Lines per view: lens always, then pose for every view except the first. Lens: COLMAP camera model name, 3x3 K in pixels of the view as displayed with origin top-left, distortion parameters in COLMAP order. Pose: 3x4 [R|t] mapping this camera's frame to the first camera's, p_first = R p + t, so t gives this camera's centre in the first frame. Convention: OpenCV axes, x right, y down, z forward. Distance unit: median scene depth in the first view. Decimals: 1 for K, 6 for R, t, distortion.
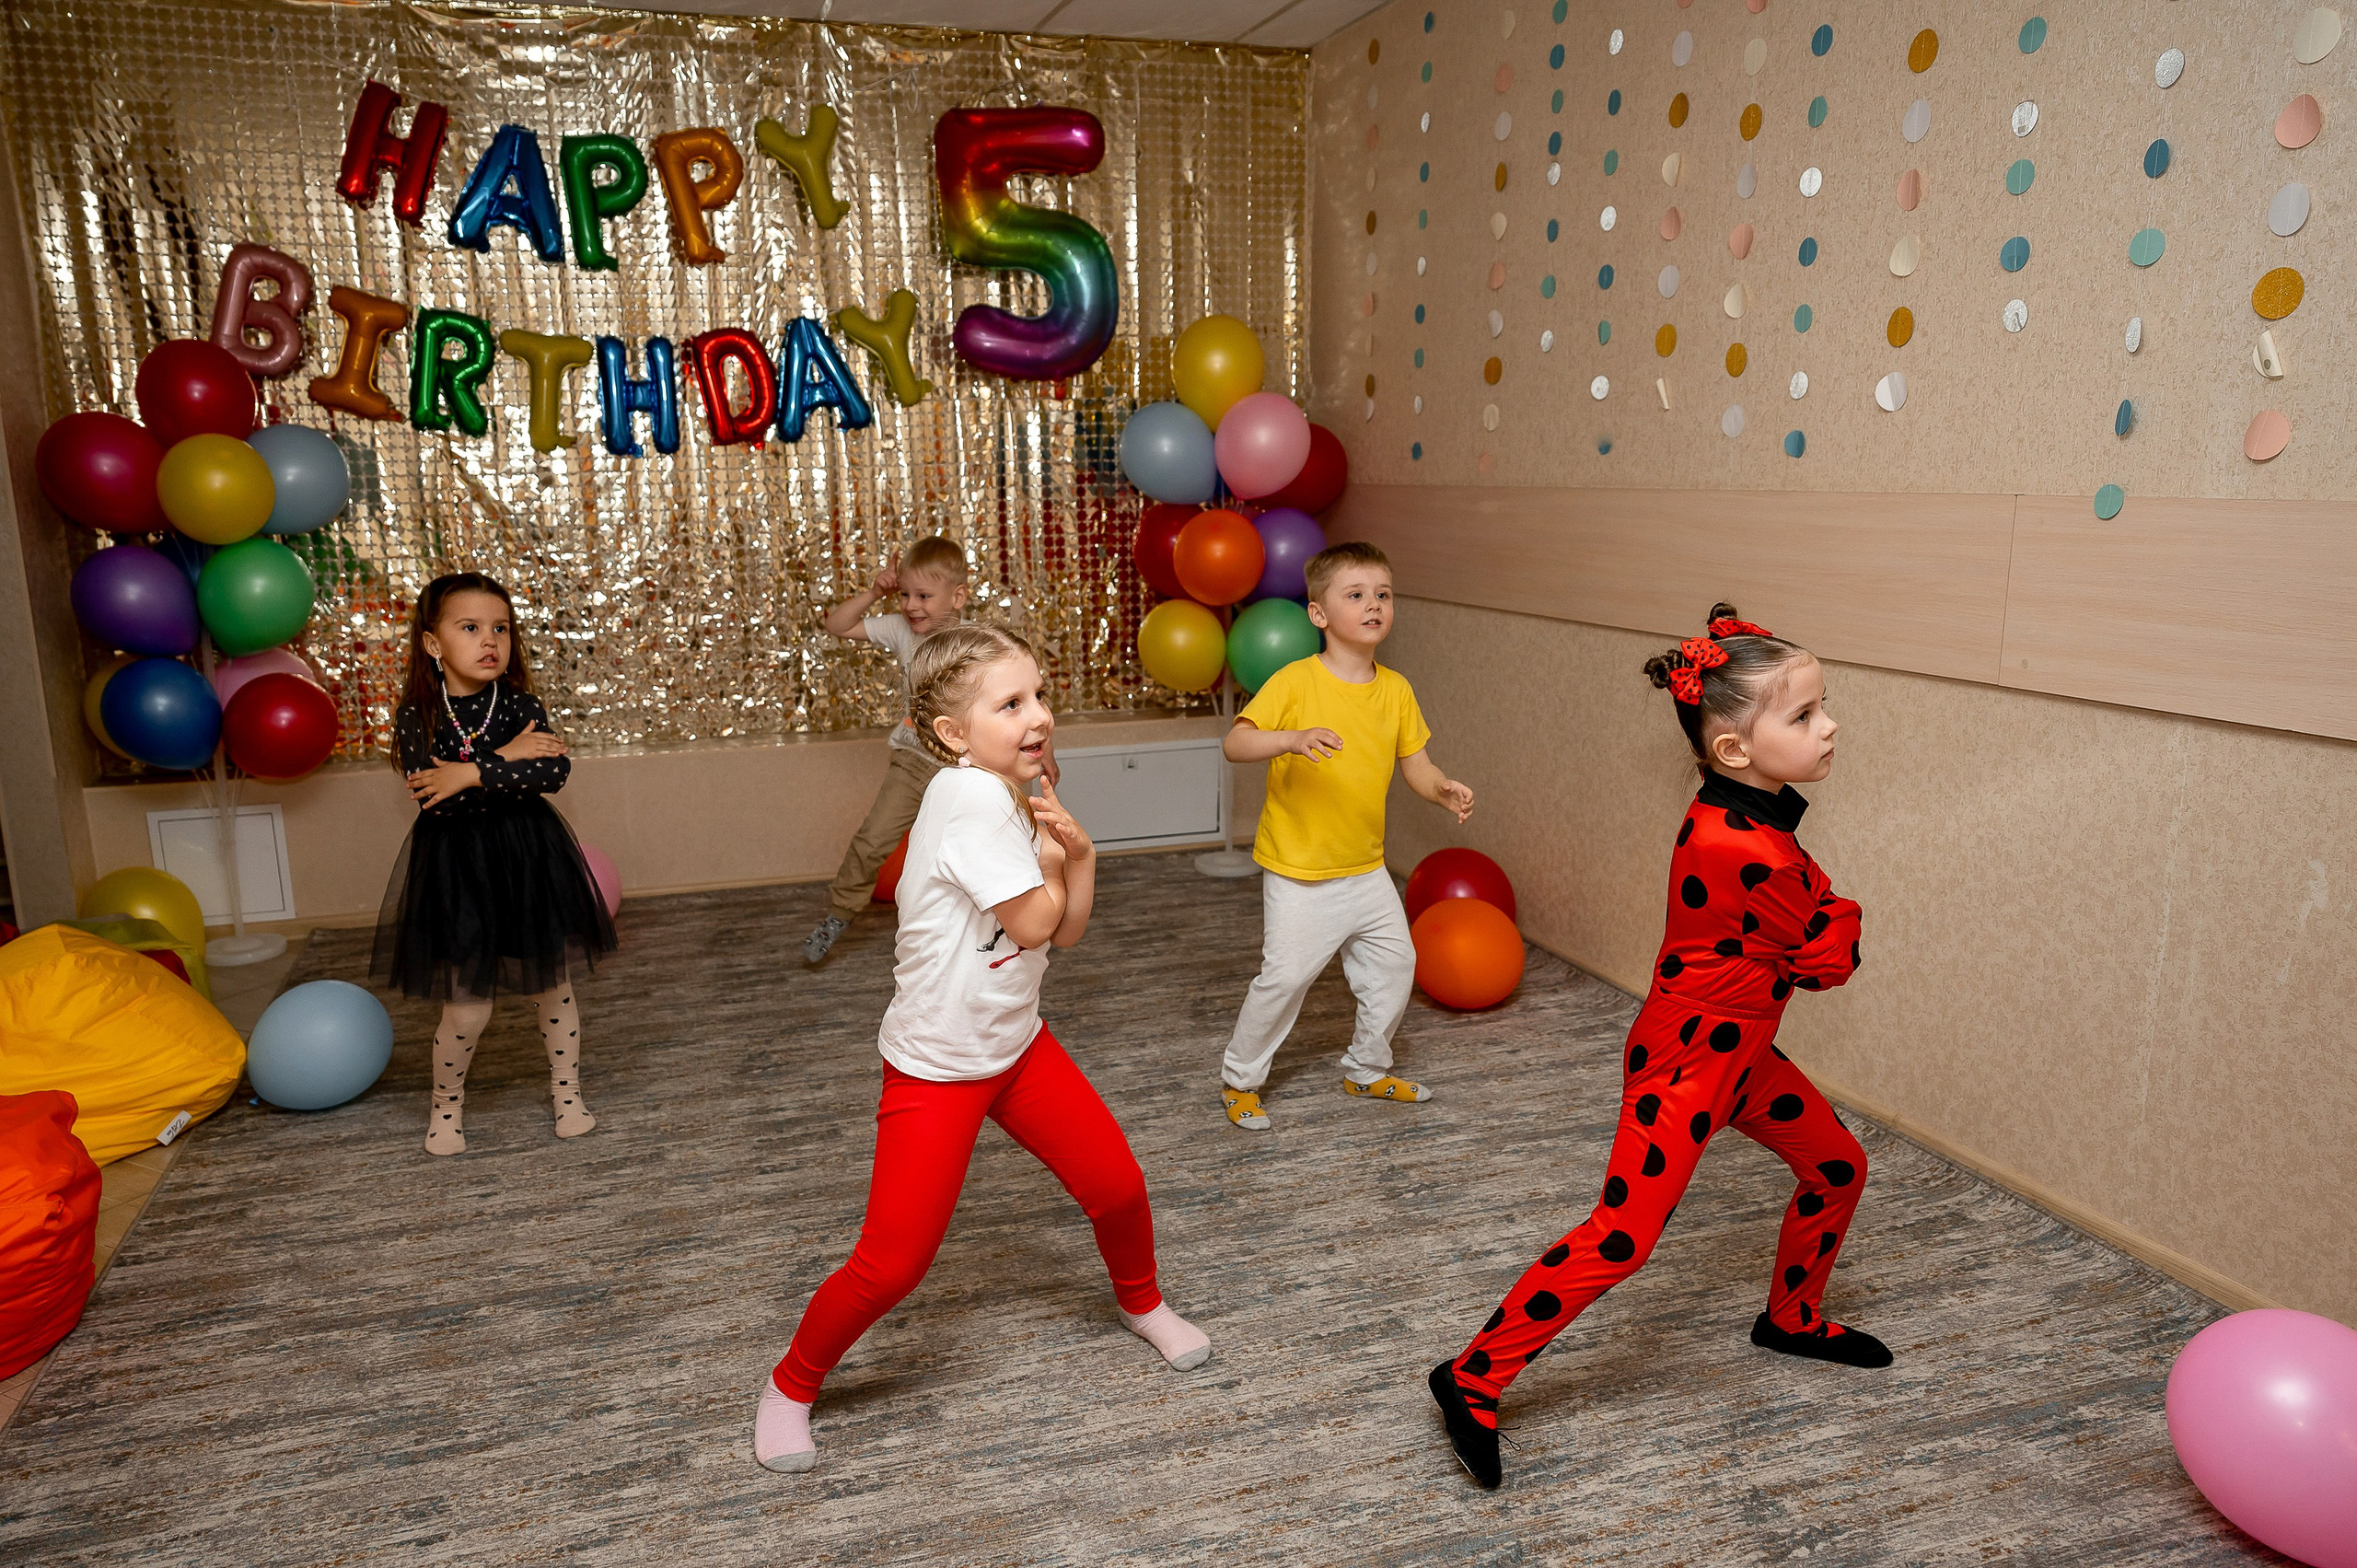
lens RADIAL K [[1697.4, 0, 1121.5], [0, 1697.4, 828.0], [0, 0, 1]] dist [0.001410, -0.000708]
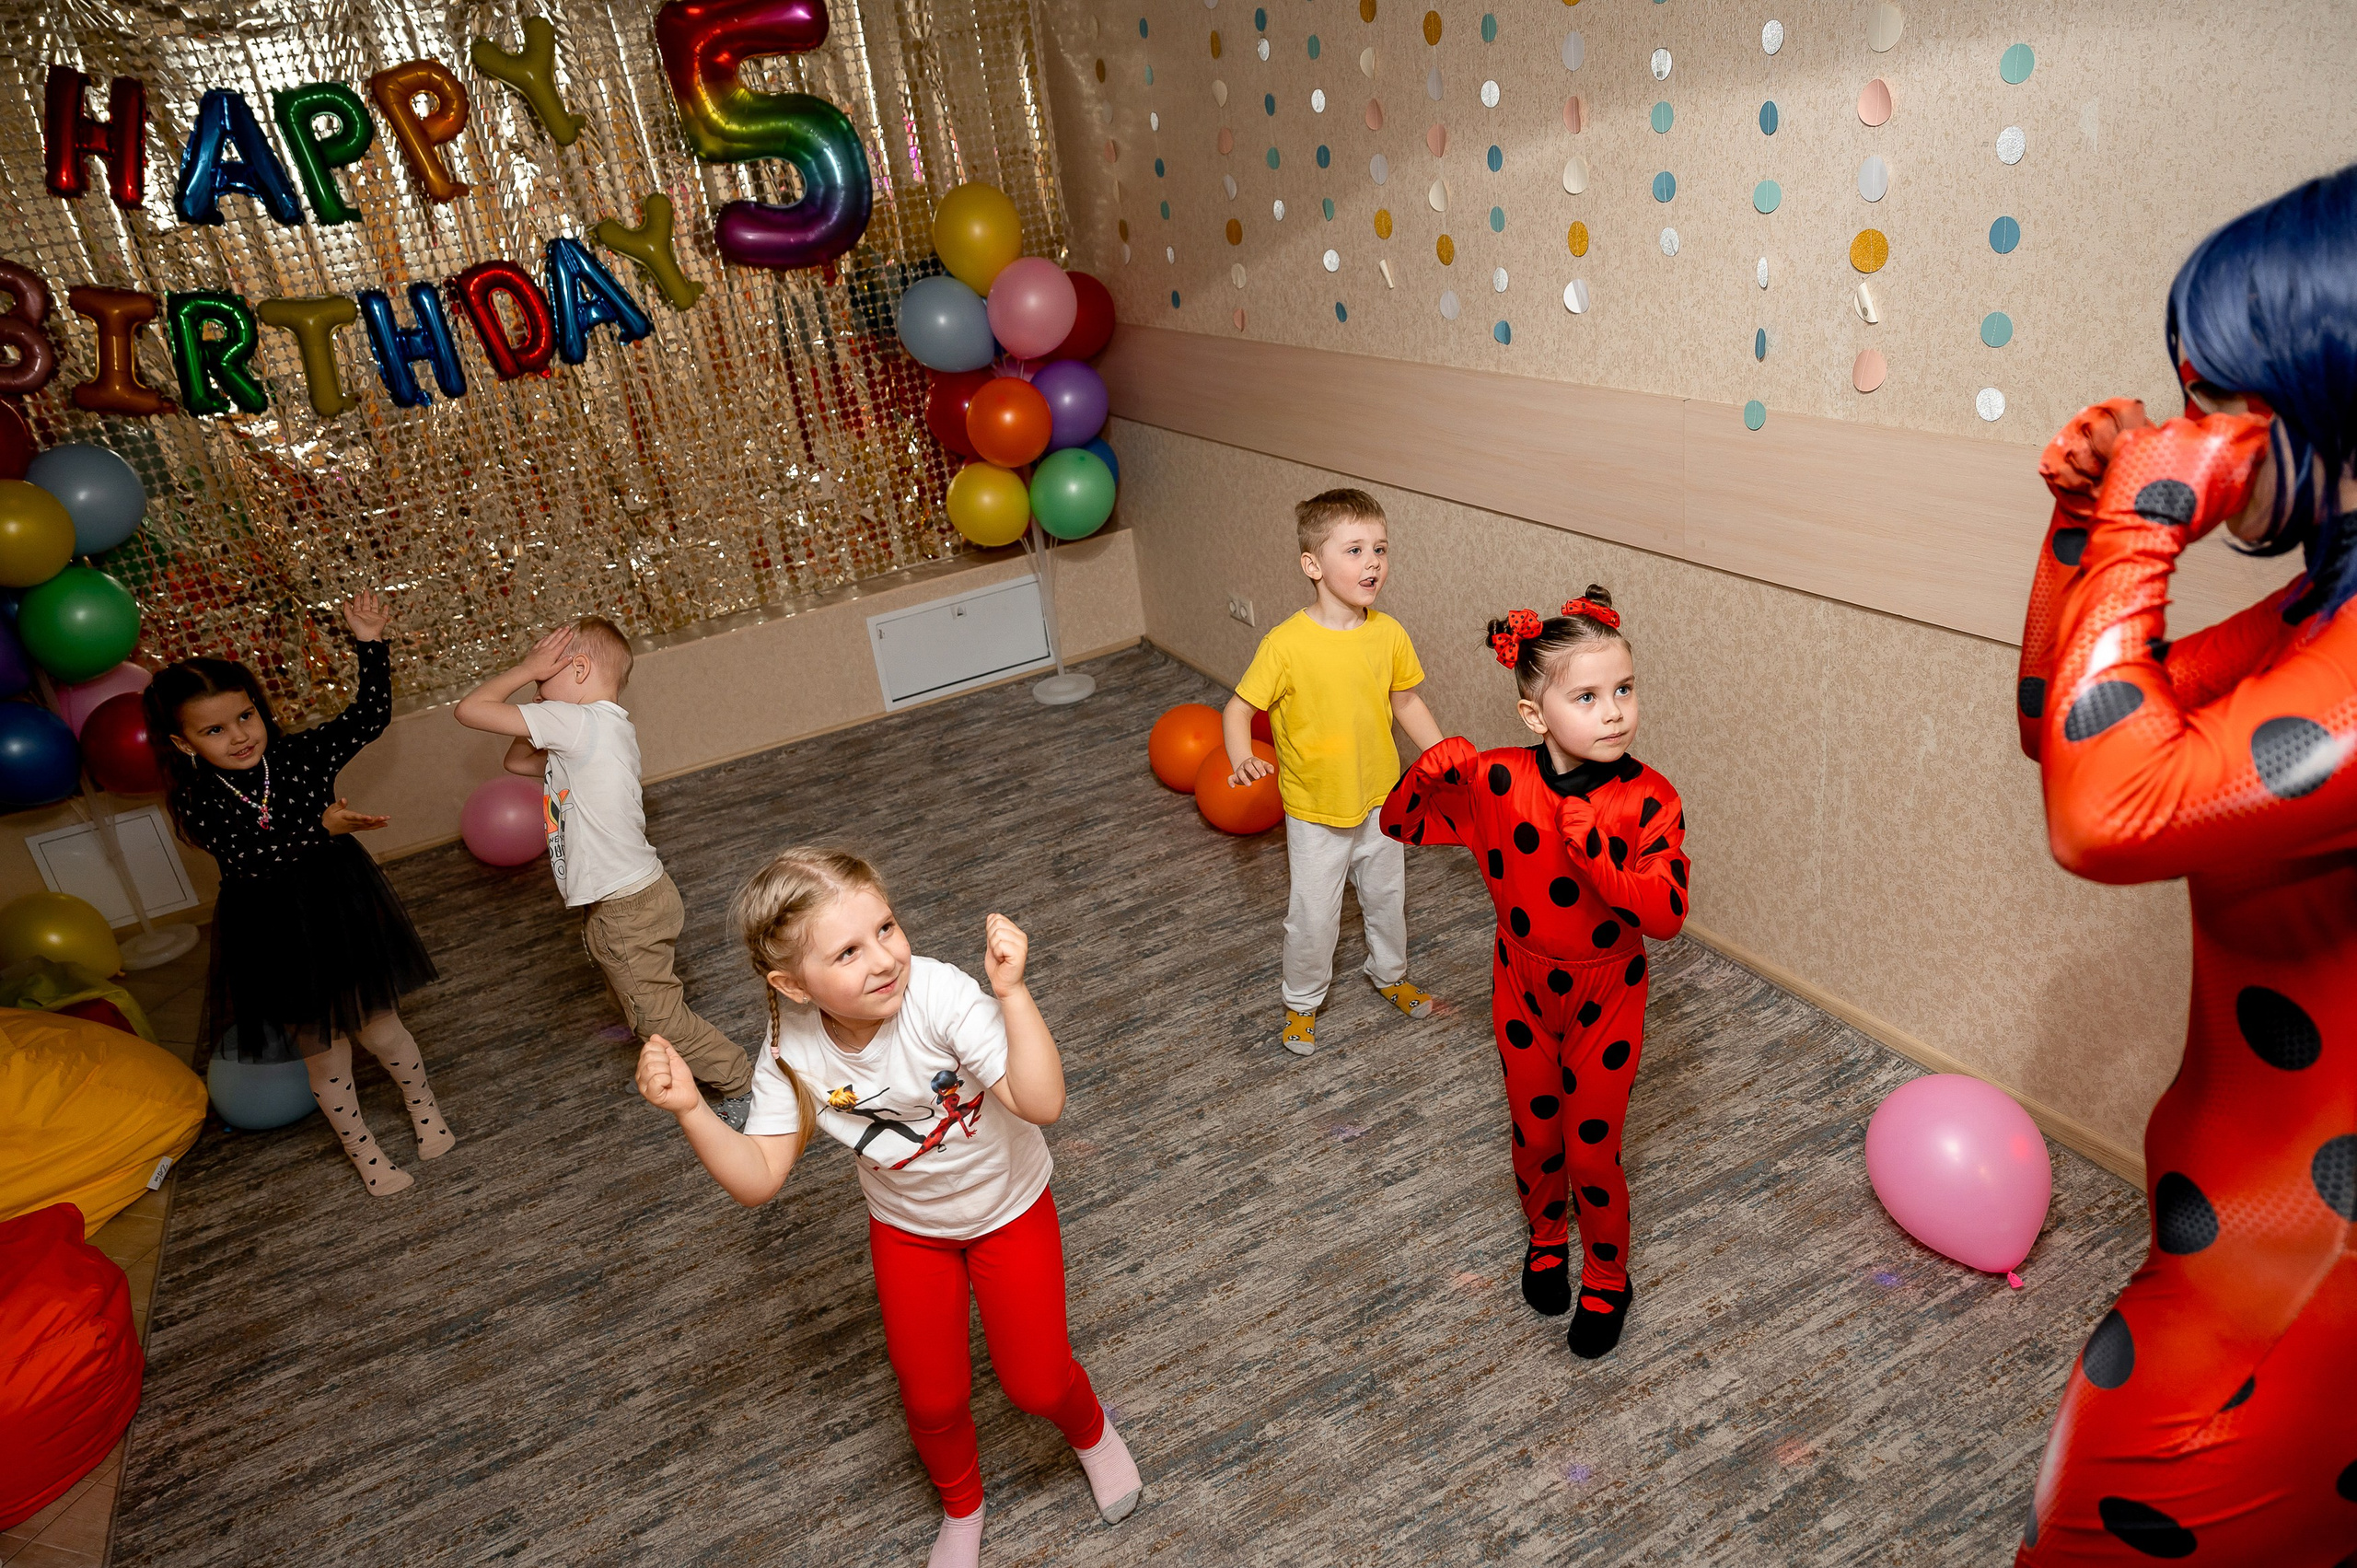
lens RADIAL K [[1613.7, 0, 1174.2], [0, 1613.7, 795.0], [0, 0, 1]] dist [0.002370, -0.002904]
pose [[0.979966, -0.169694, 0.104263, 0.014672], [0.146841, 0.969267, 0.197381, -0.127422], [-0.134554, -0.178117, 0.974766, -0.049404]]
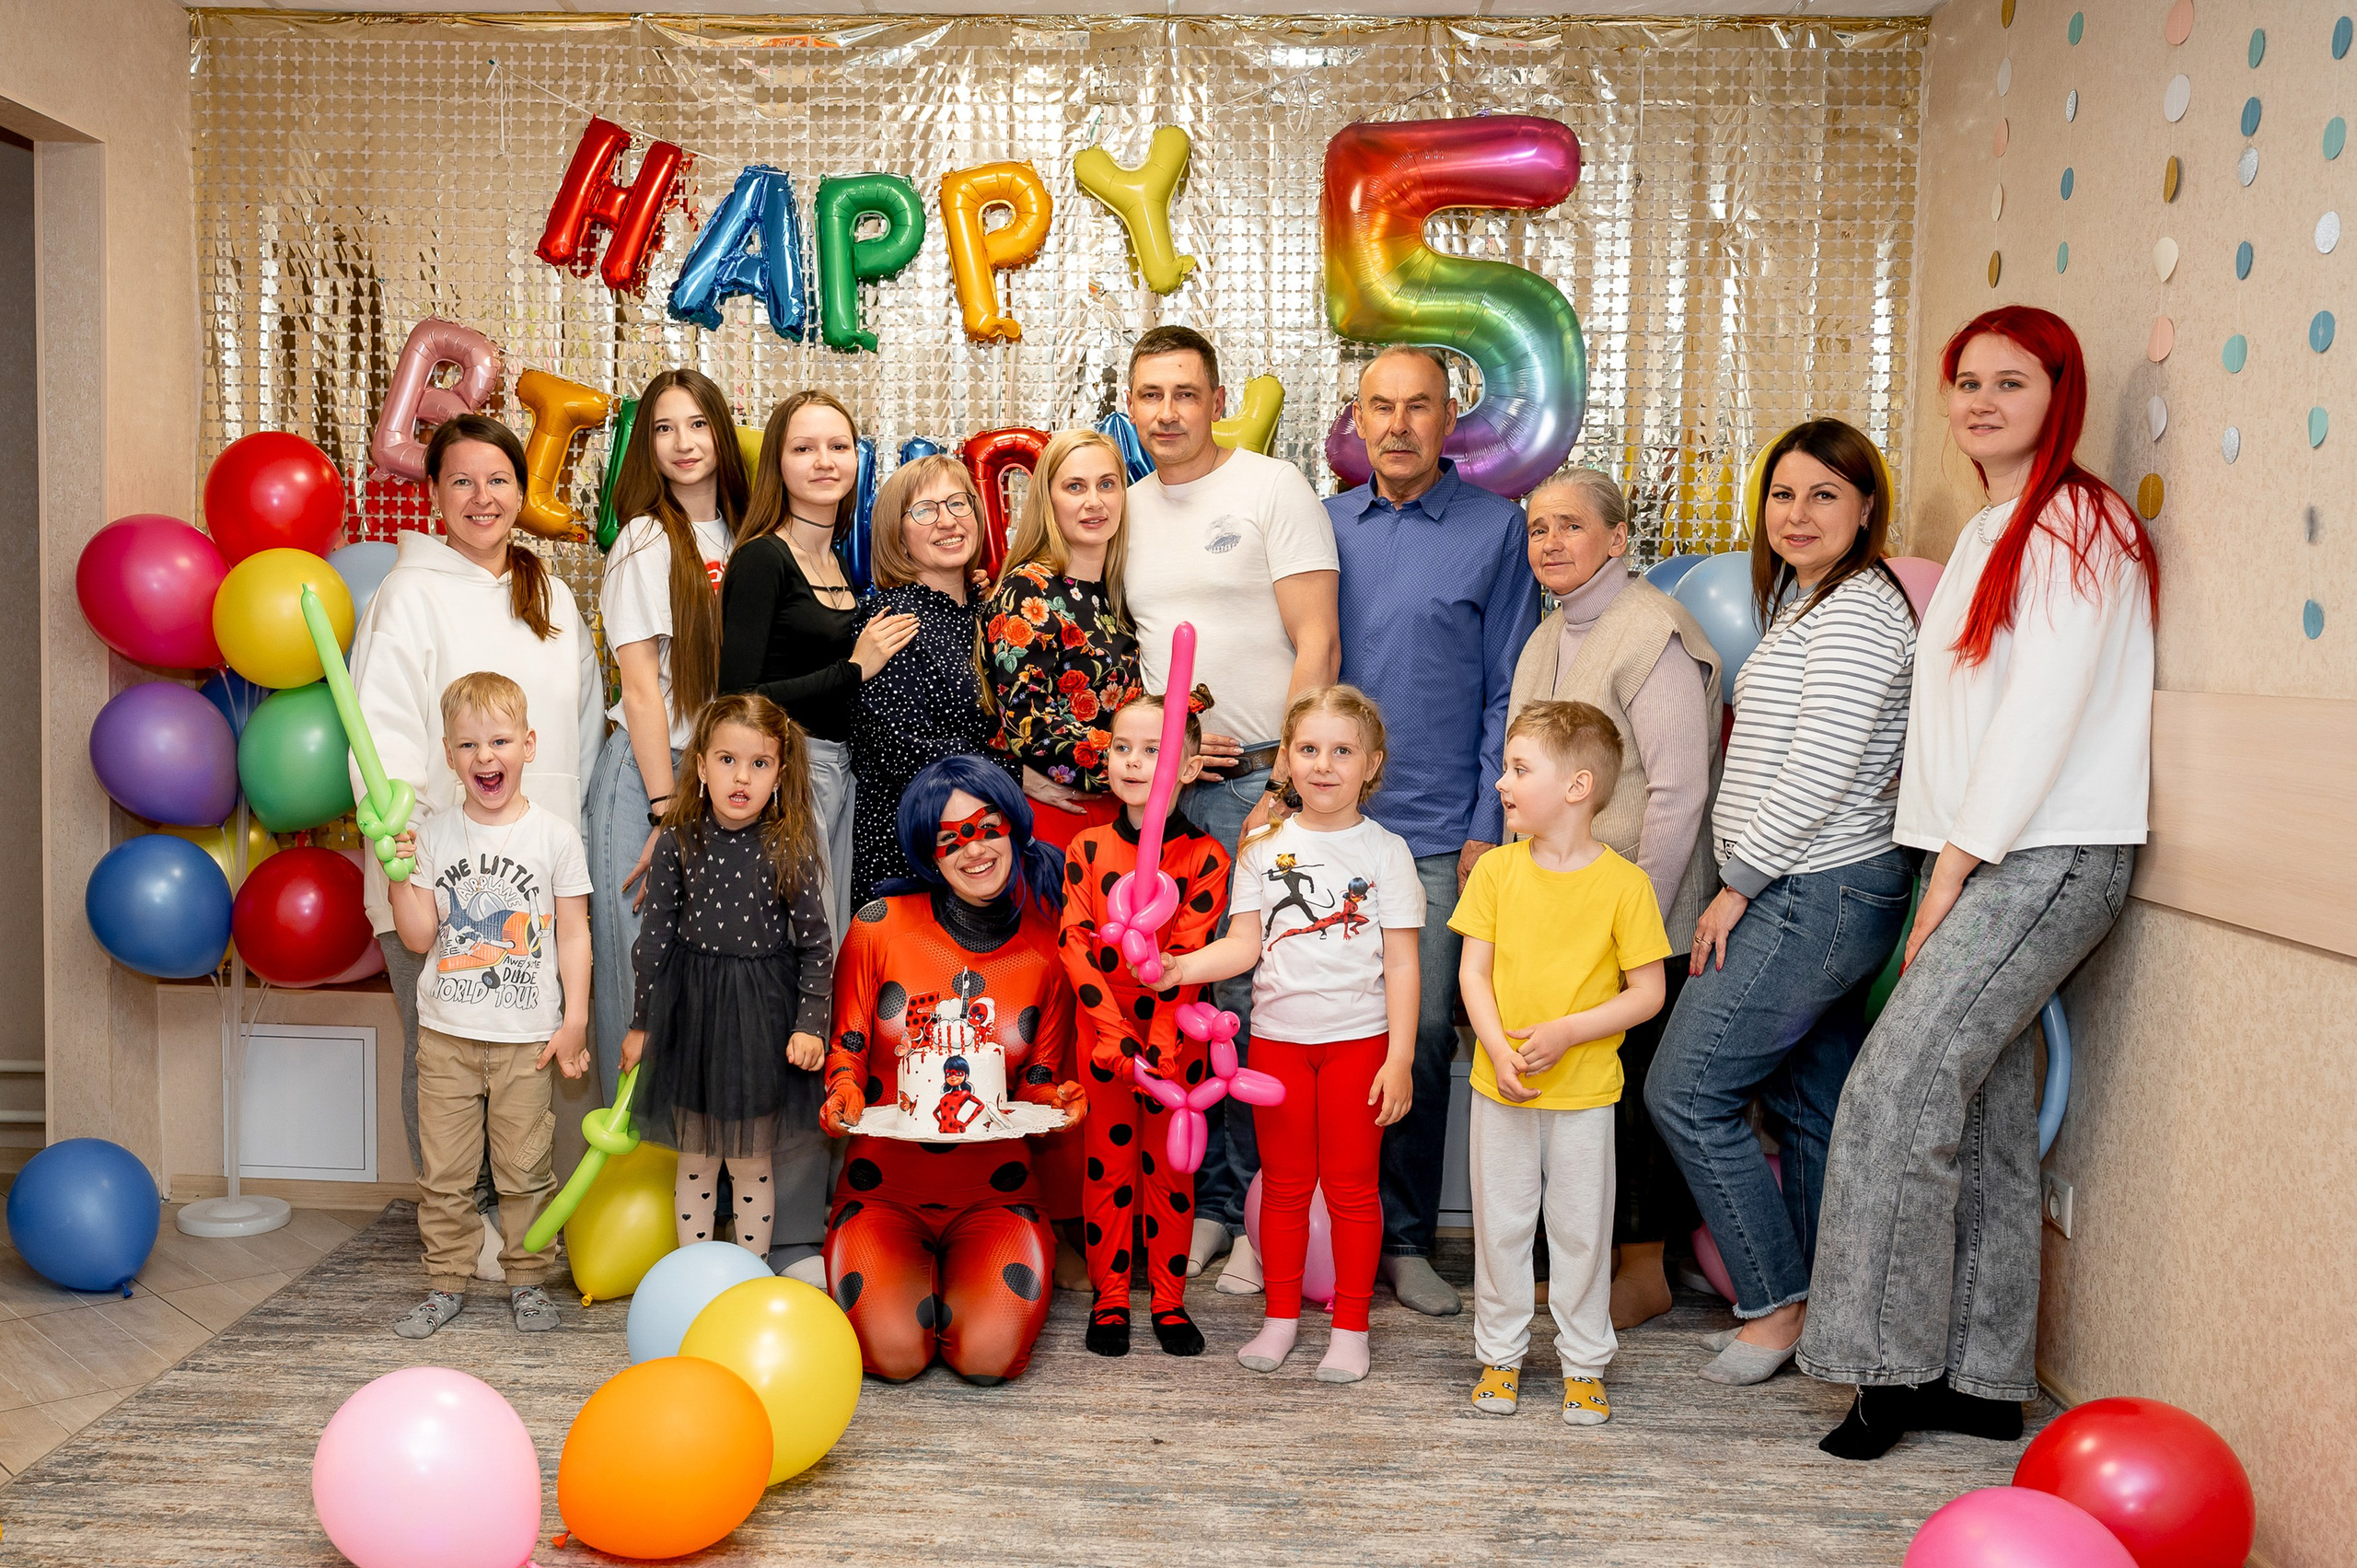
lens RADIAL K [[2274.5, 0, 1031.9], [0, 2274.5, 785.4], [0, 0, 1]] dist [0.000600, -0.004278]
pose [[0.929690, 0.061222, -0.363219, 0.146287], [-0.114160, 0.985426, -0.126105, -0.026685], [0.350205, 0.158704, 0.923130, 0.149724]]
